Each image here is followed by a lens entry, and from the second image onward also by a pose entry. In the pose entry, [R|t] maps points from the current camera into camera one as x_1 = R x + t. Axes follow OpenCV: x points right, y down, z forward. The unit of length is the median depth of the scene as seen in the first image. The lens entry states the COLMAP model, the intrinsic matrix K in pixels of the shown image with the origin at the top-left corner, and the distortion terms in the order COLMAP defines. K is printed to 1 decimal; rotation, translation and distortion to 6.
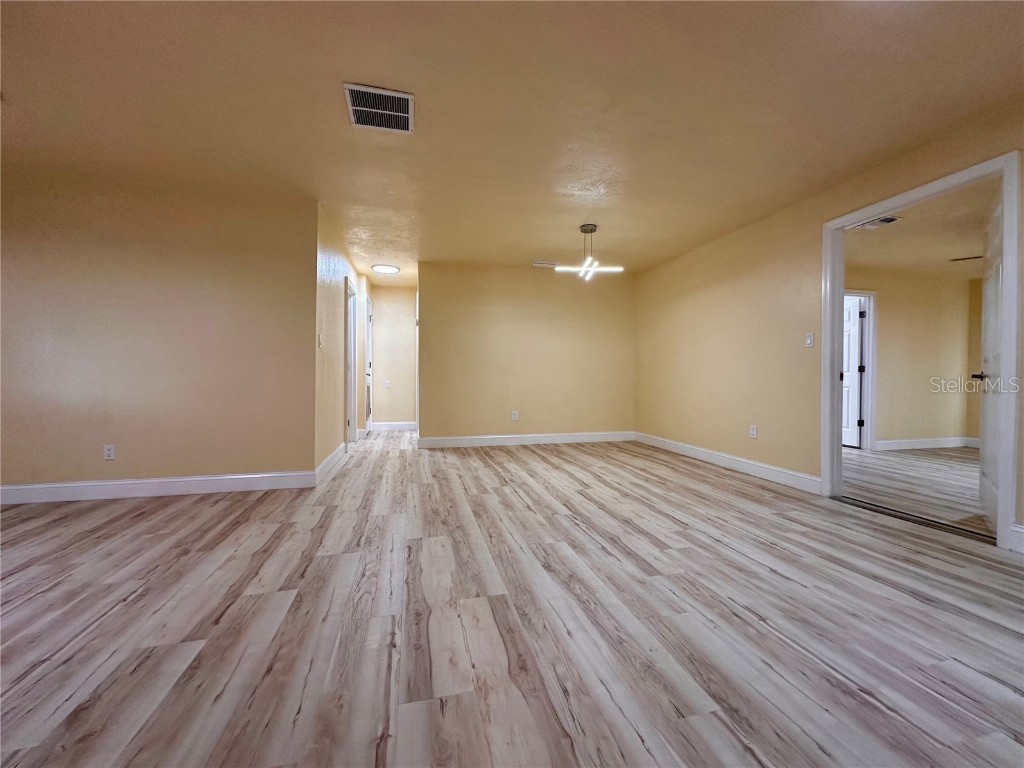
lens RADIAL K [[408.2, 0, 512.0], [0, 408.2, 384.0], [0, 0, 1]] dist [0.001282, 0.000317]
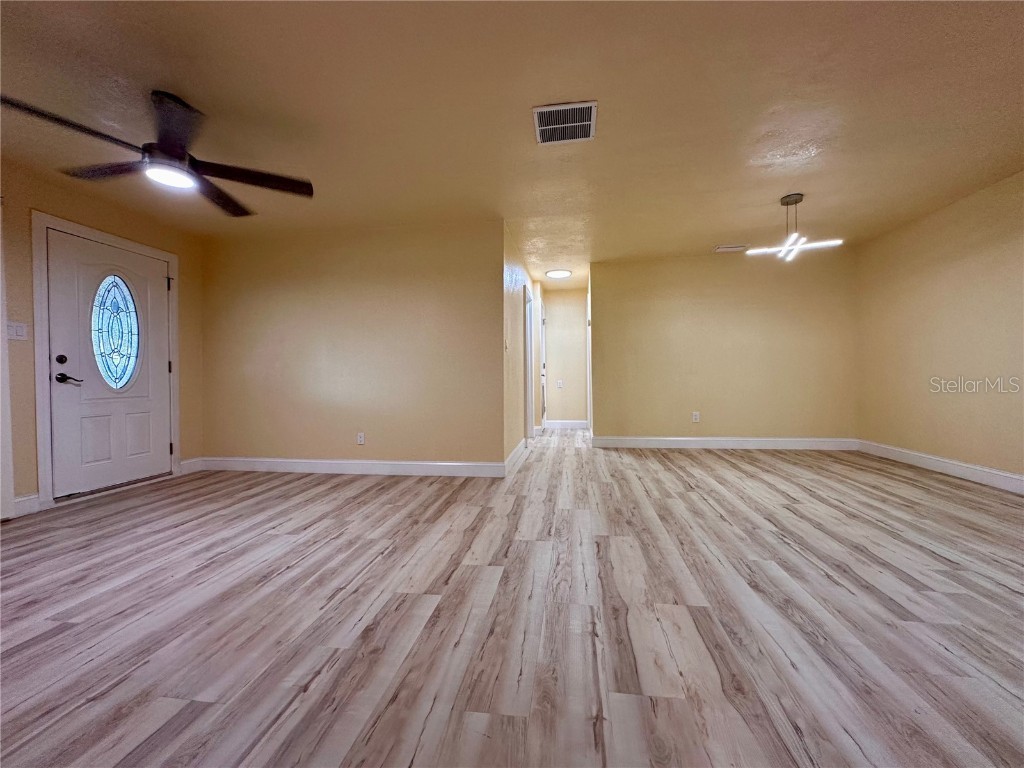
lens RADIAL K [[409.0, 0, 514.3], [0, 409.0, 384.6], [0, 0, 1]] dist [-0.000117, 0.000211]
pose [[0.924710, -0.009565, -0.380552, -0.043956], [0.011137, 0.999936, 0.001931, -0.002872], [0.380510, -0.006024, 0.924757, -0.025611]]
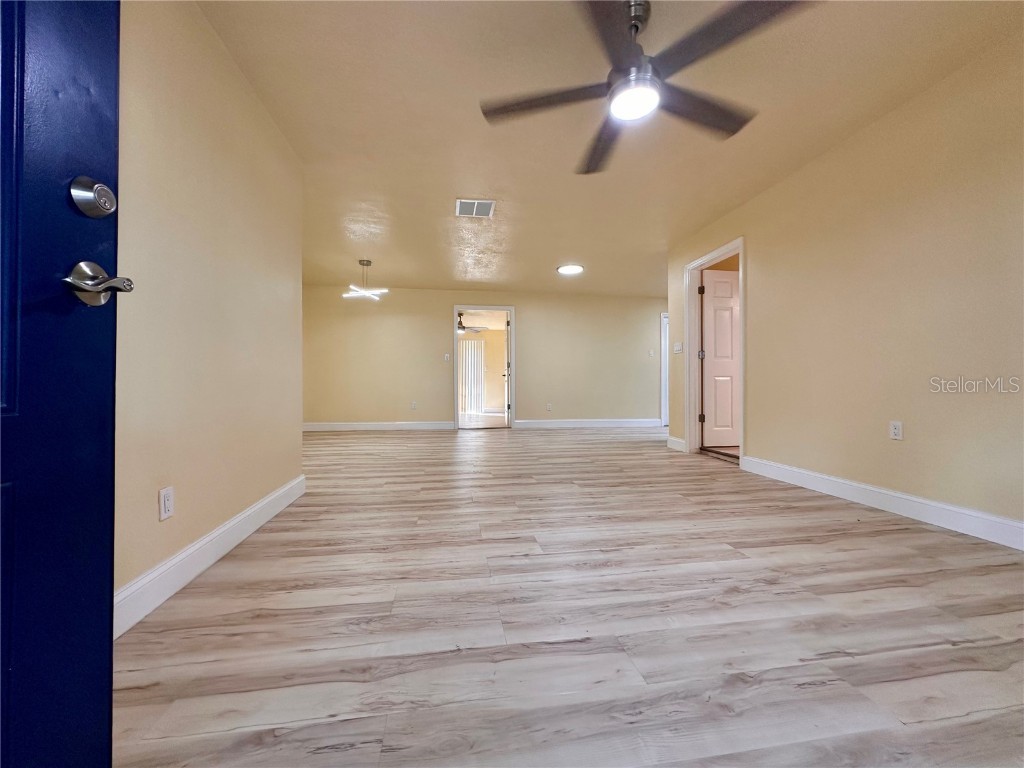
lens RADIAL K [[409.0, 0, 514.3], [0, 409.0, 384.6], [0, 0, 1]] dist [-0.000117, 0.000211]
pose [[0.069050, -0.003665, 0.997606, -1.848759], [0.015531, 0.999876, 0.002599, 0.040975], [-0.997492, 0.015315, 0.069099, 0.699552]]
